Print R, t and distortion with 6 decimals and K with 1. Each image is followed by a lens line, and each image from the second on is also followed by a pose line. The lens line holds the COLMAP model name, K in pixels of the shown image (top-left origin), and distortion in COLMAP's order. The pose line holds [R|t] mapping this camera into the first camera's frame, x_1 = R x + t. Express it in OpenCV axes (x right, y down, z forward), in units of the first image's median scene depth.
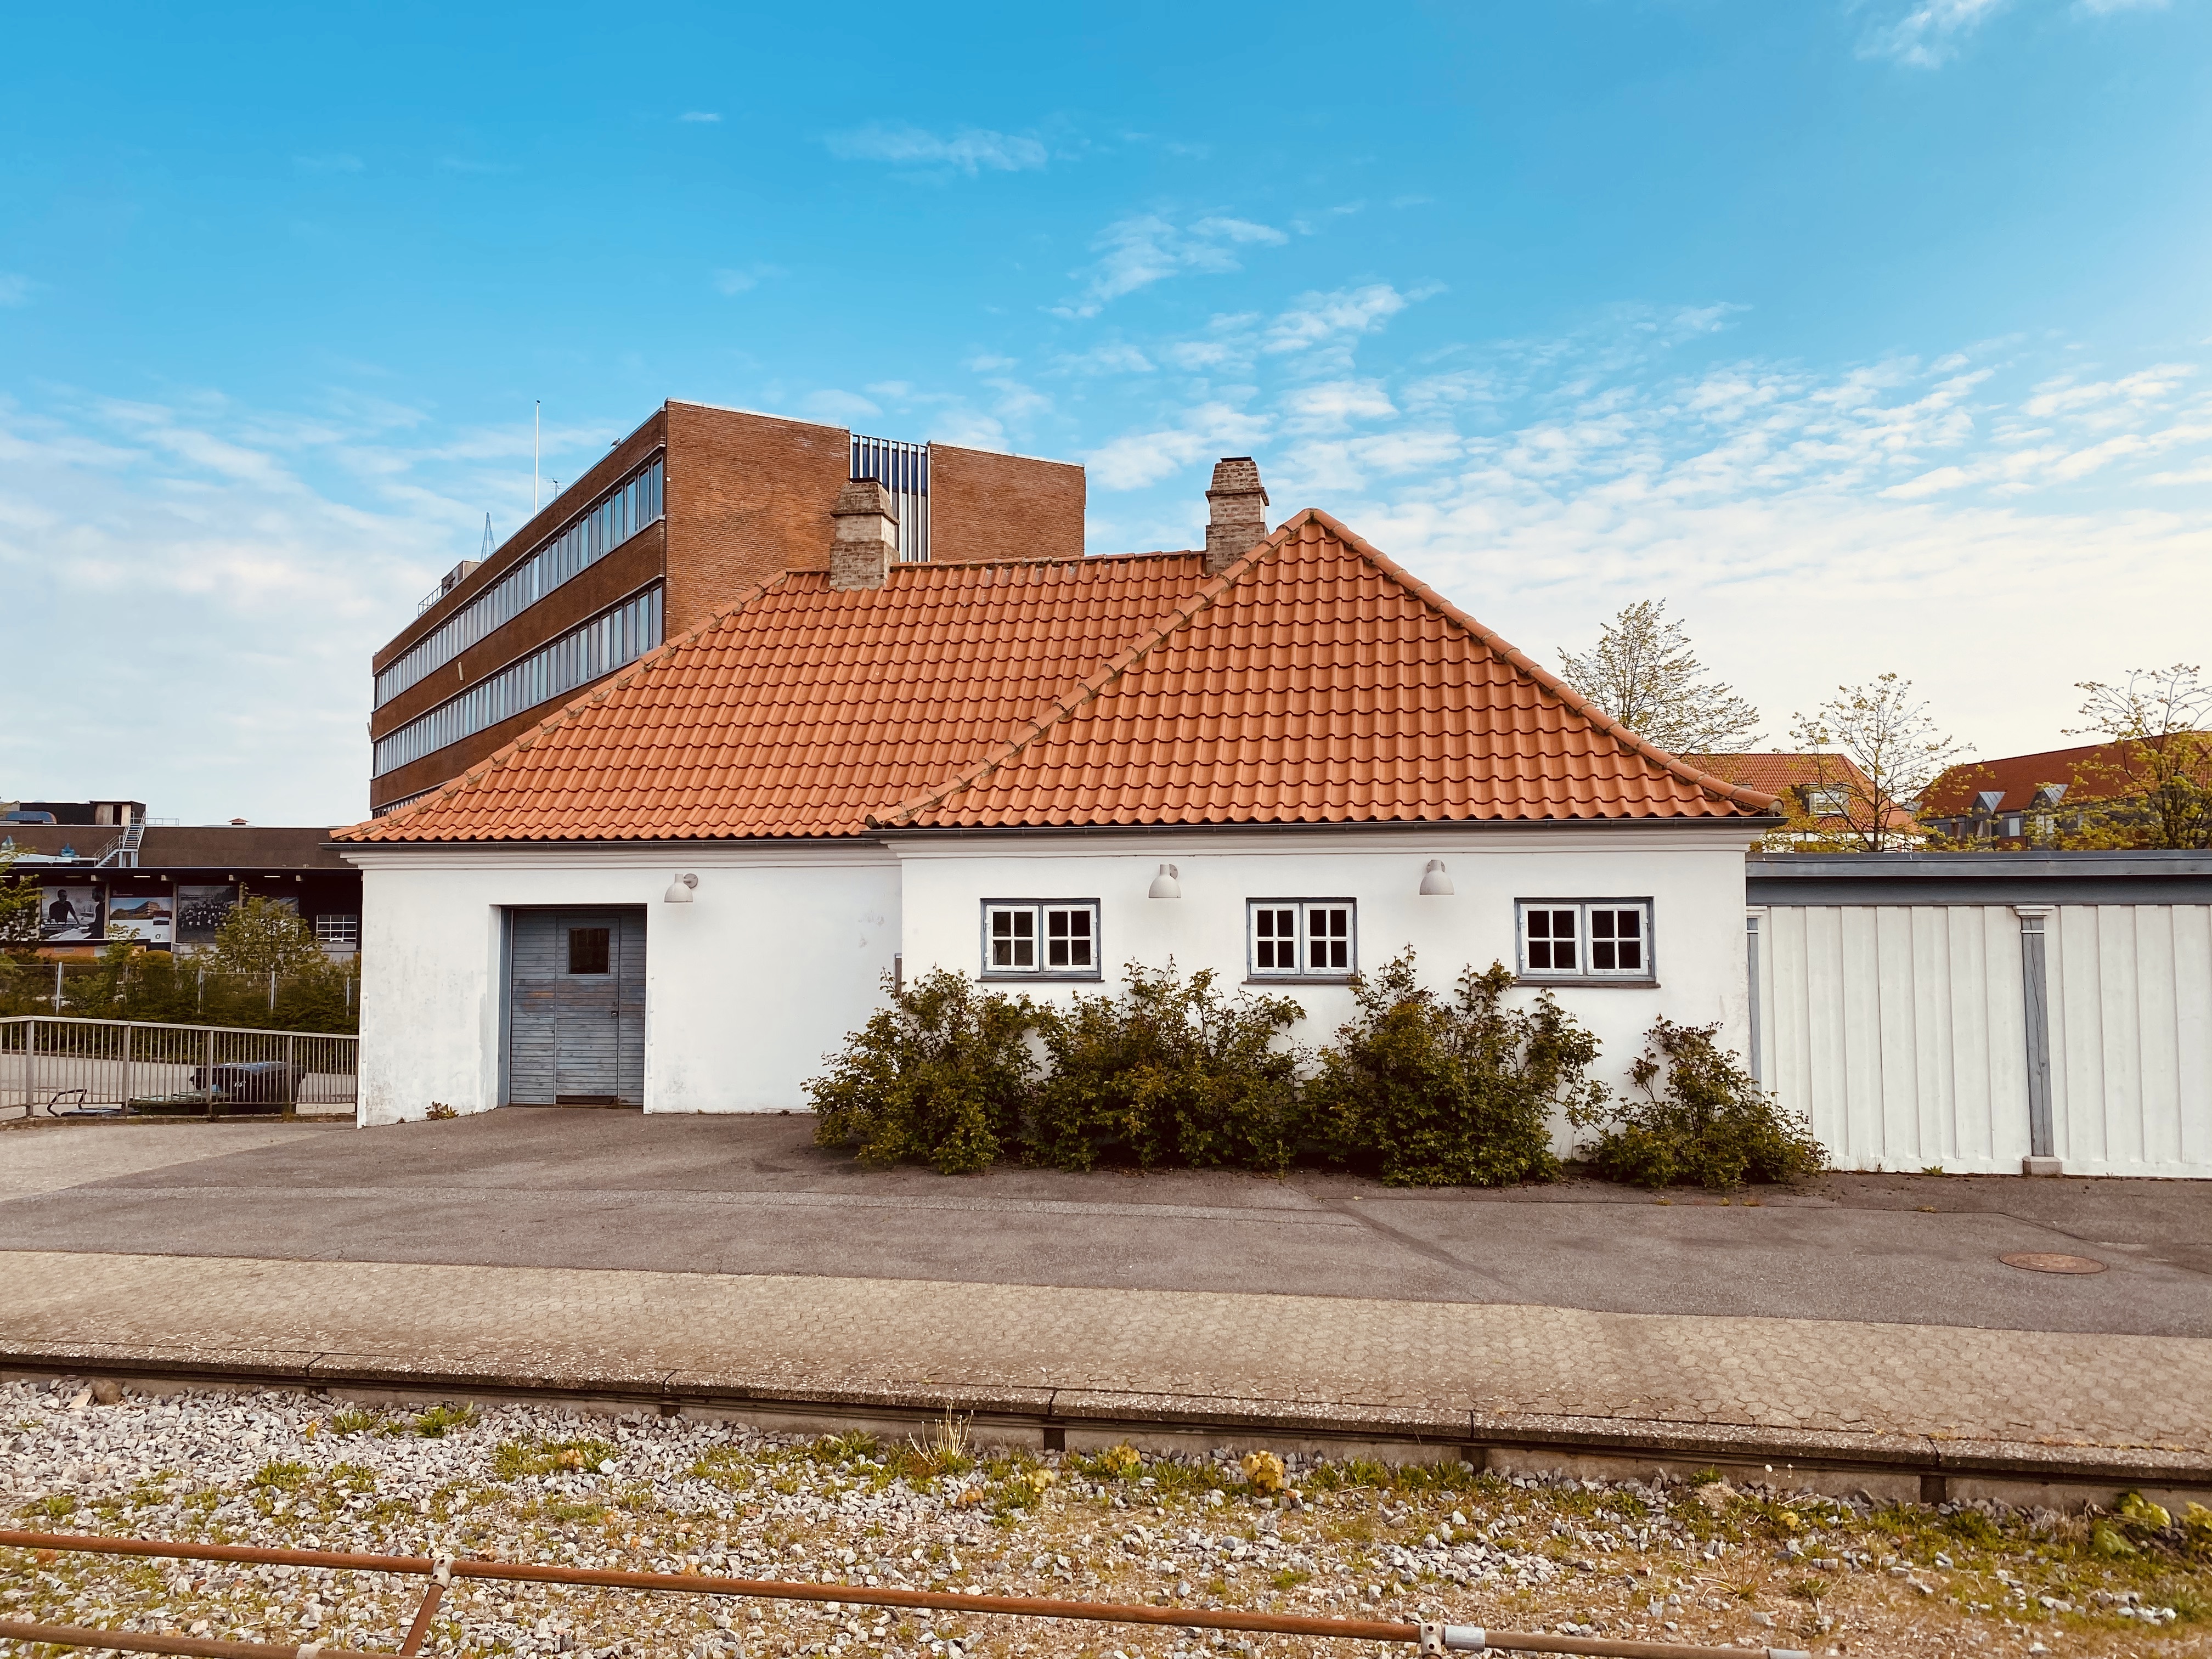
lens RADIAL K [[1687.4, 0, 1101.4], [0, 1687.4, 804.2], [0, 0, 1]] dist [0.095768, -0.127196]
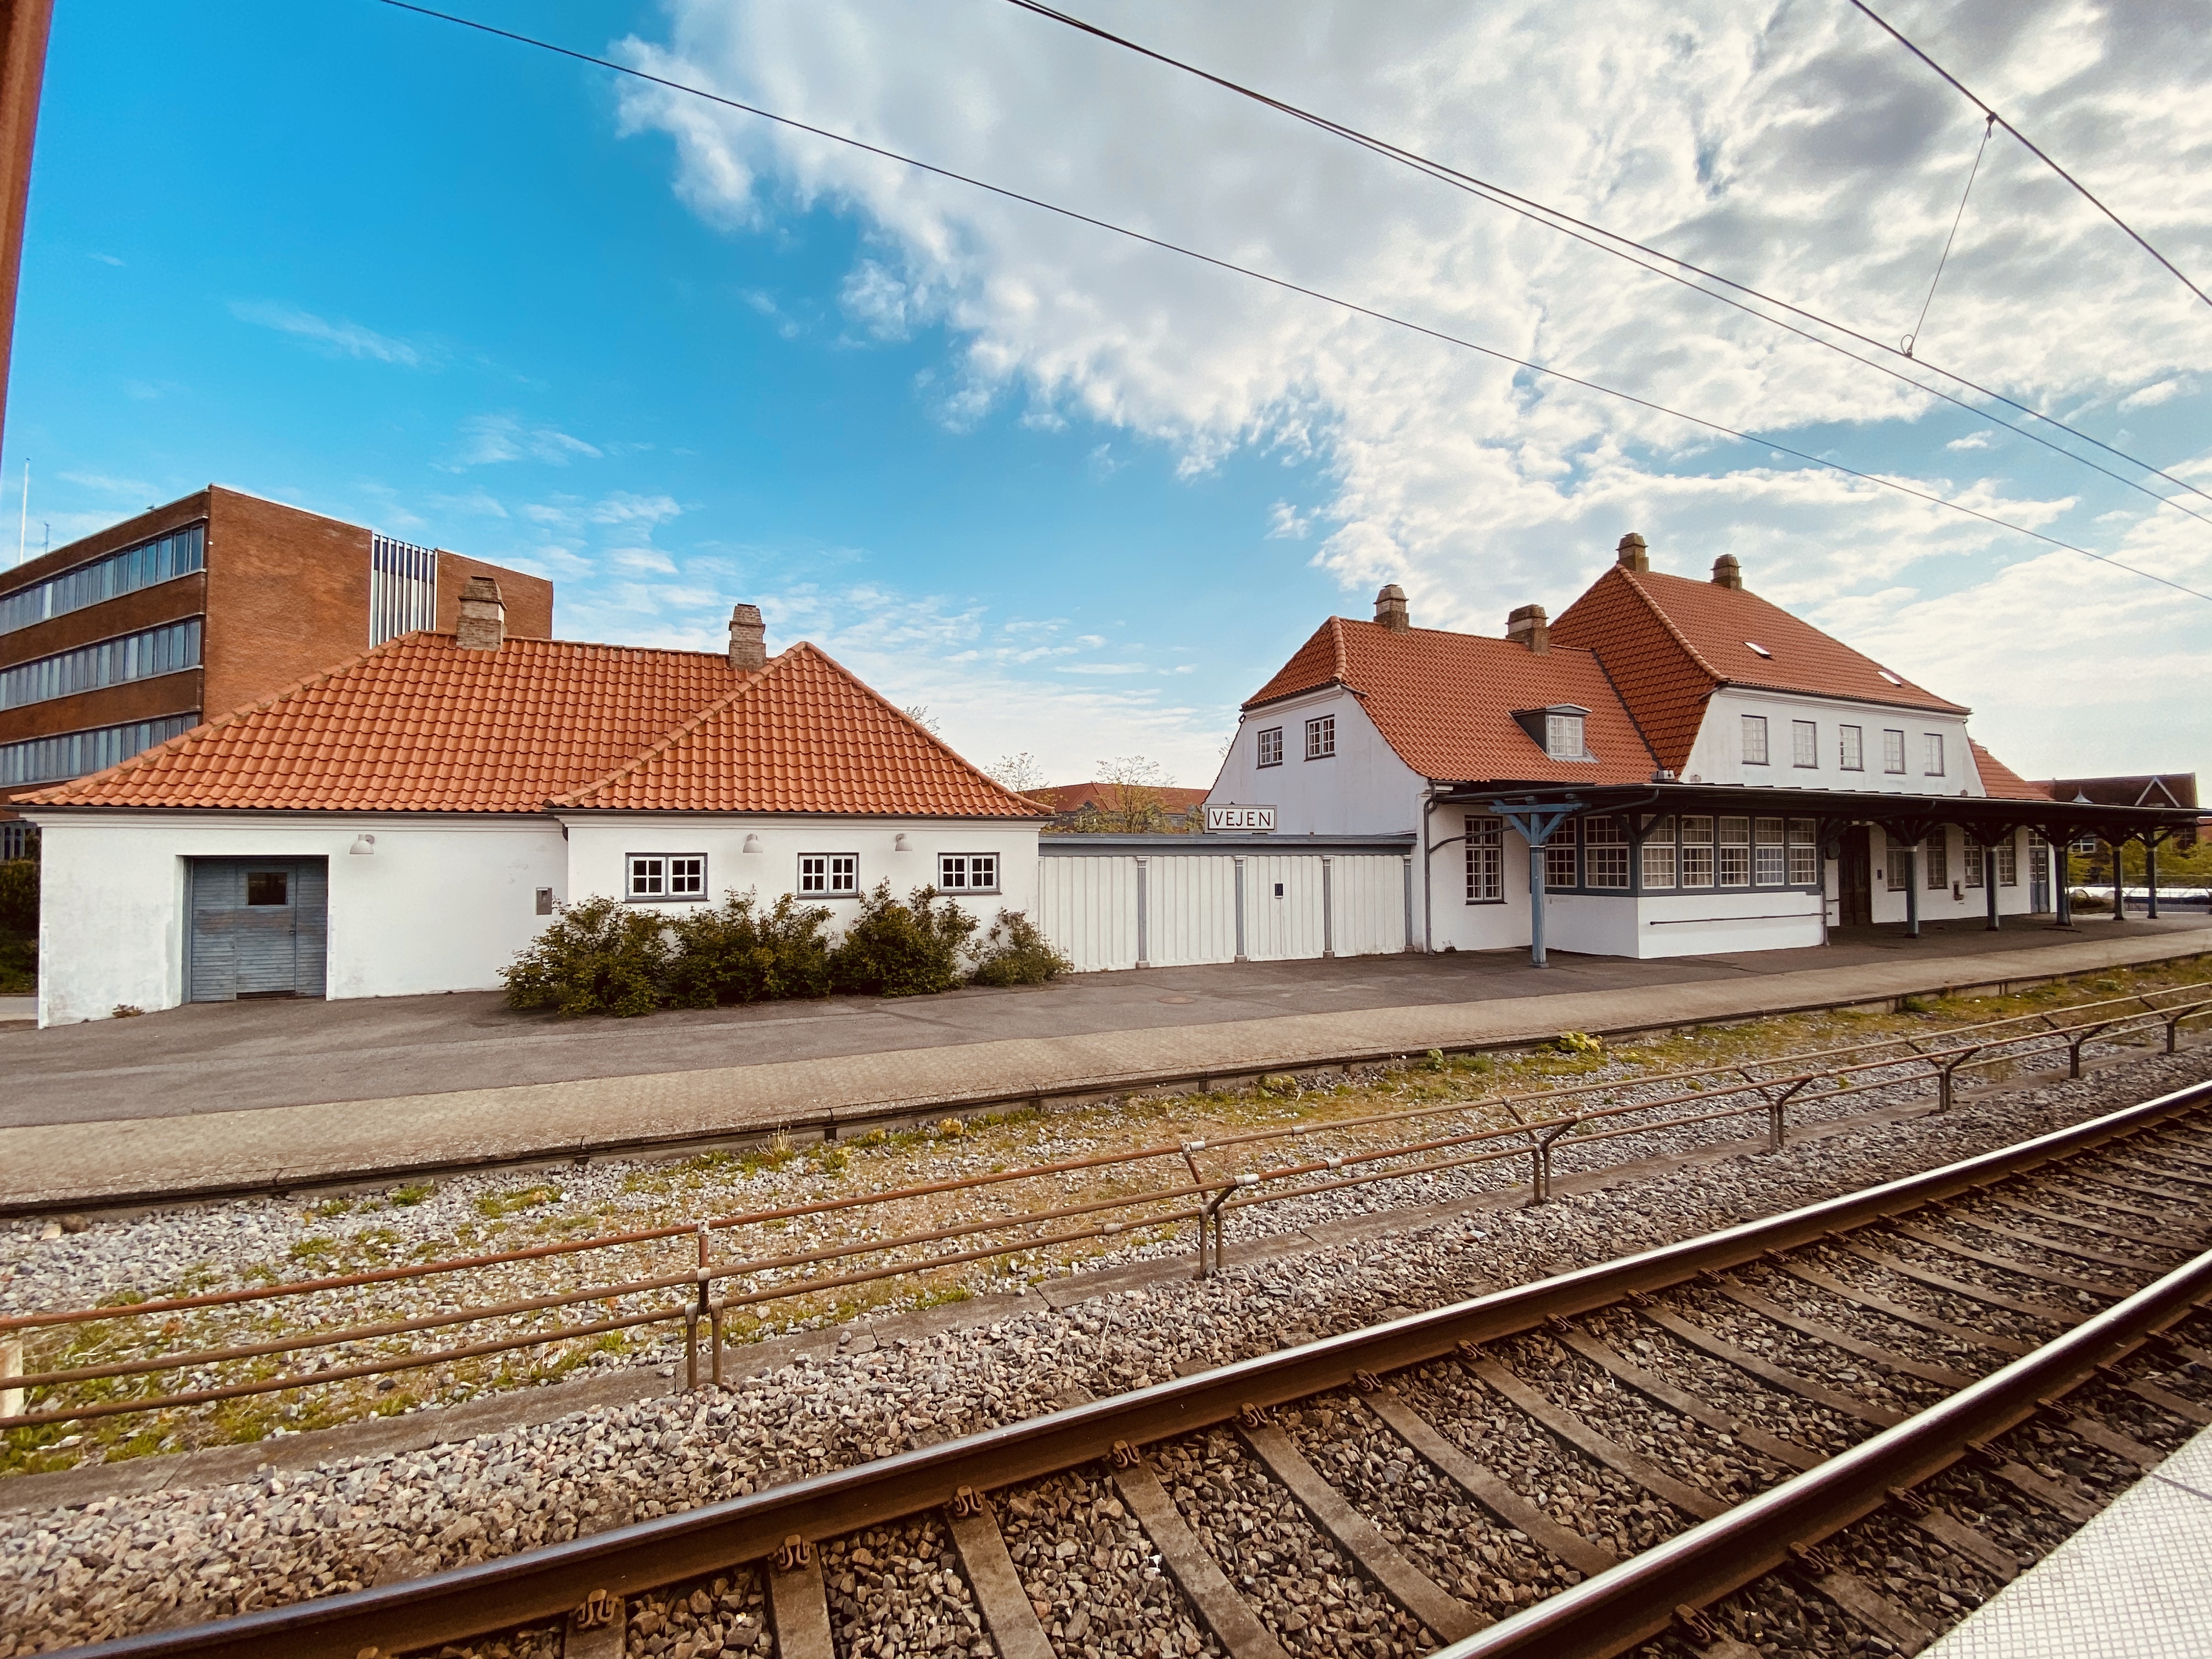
lens RADIAL K [[892.8, 0, 1106.0], [0, 892.8, 829.5], [0, 0, 1]] dist [0.036015, -0.028164]
pose [[0.821946, 0.018457, 0.569267, -0.200548], [-0.033639, 0.999303, 0.016170, 0.003405], [-0.568572, -0.032440, 0.821994, 0.007024]]
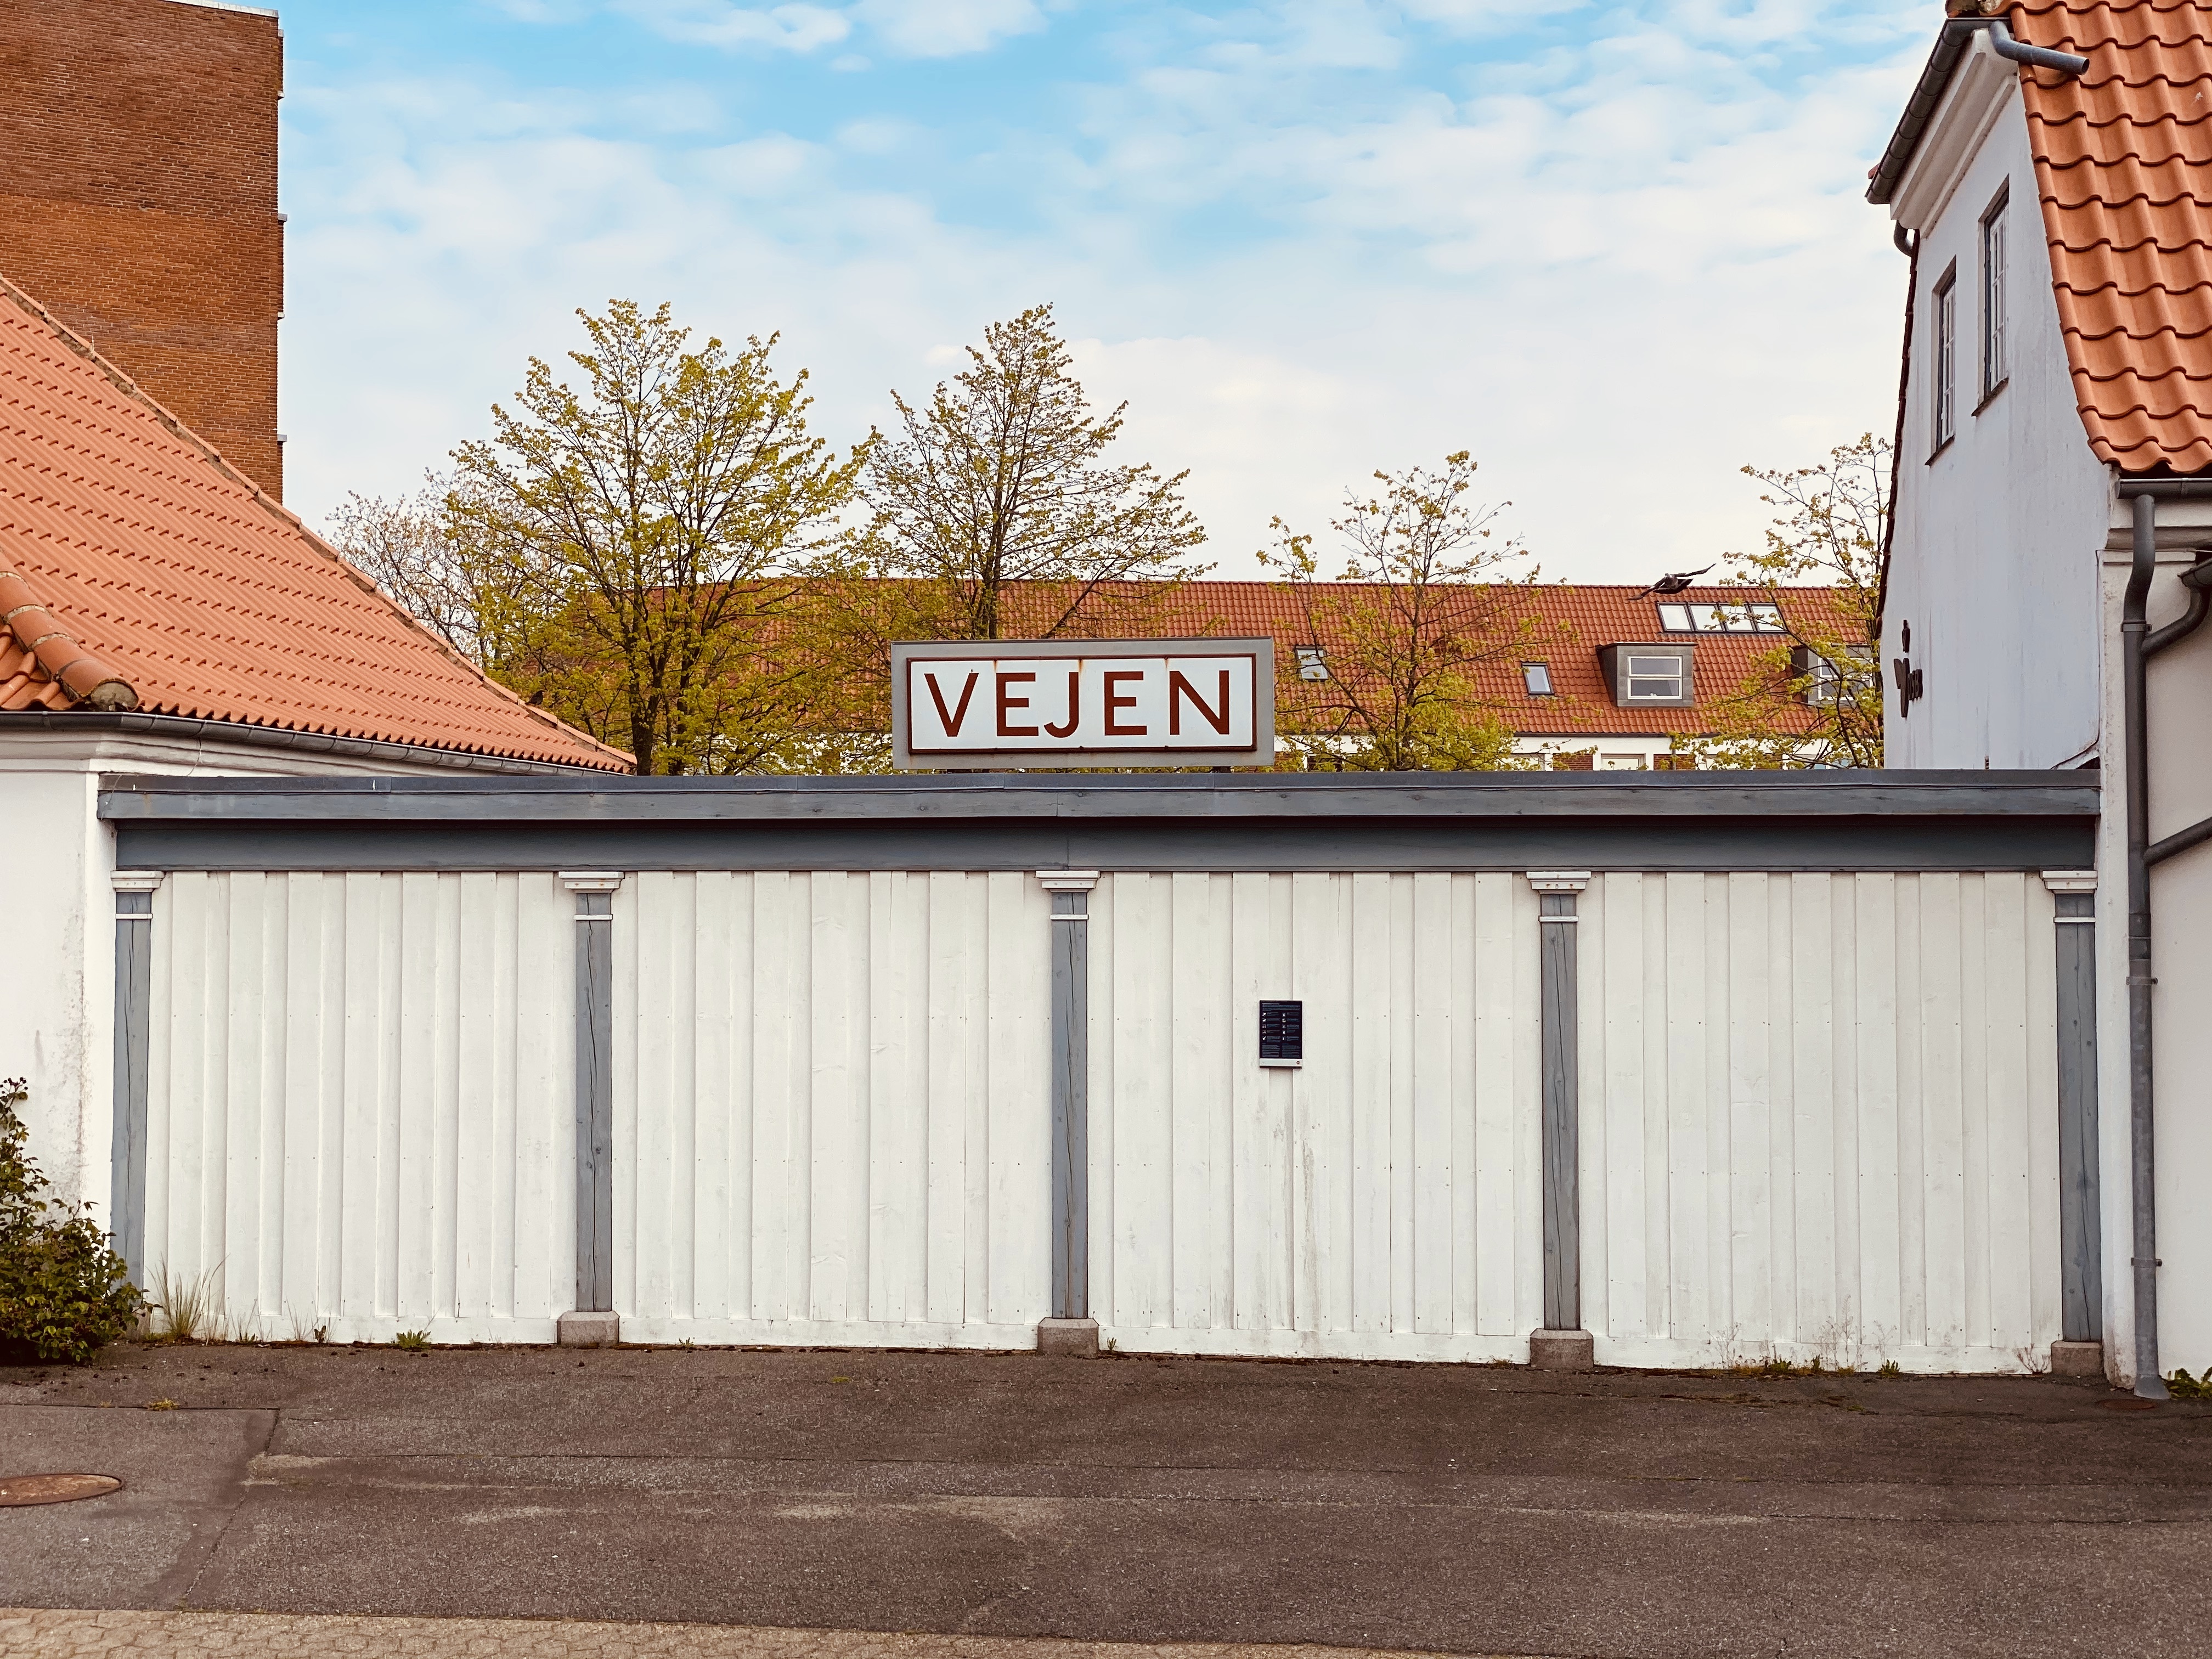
lens RADIAL K [[3289.7, 0, 1155.0], [0, 3289.7, 766.4], [0, 0, 1]] dist [0.102830, -0.084763]
pose [[0.998299, 0.007461, 0.057826, 0.639834], [-0.009090, 0.999568, 0.027956, -0.007573], [-0.057592, -0.028434, 0.997935, -0.096339]]
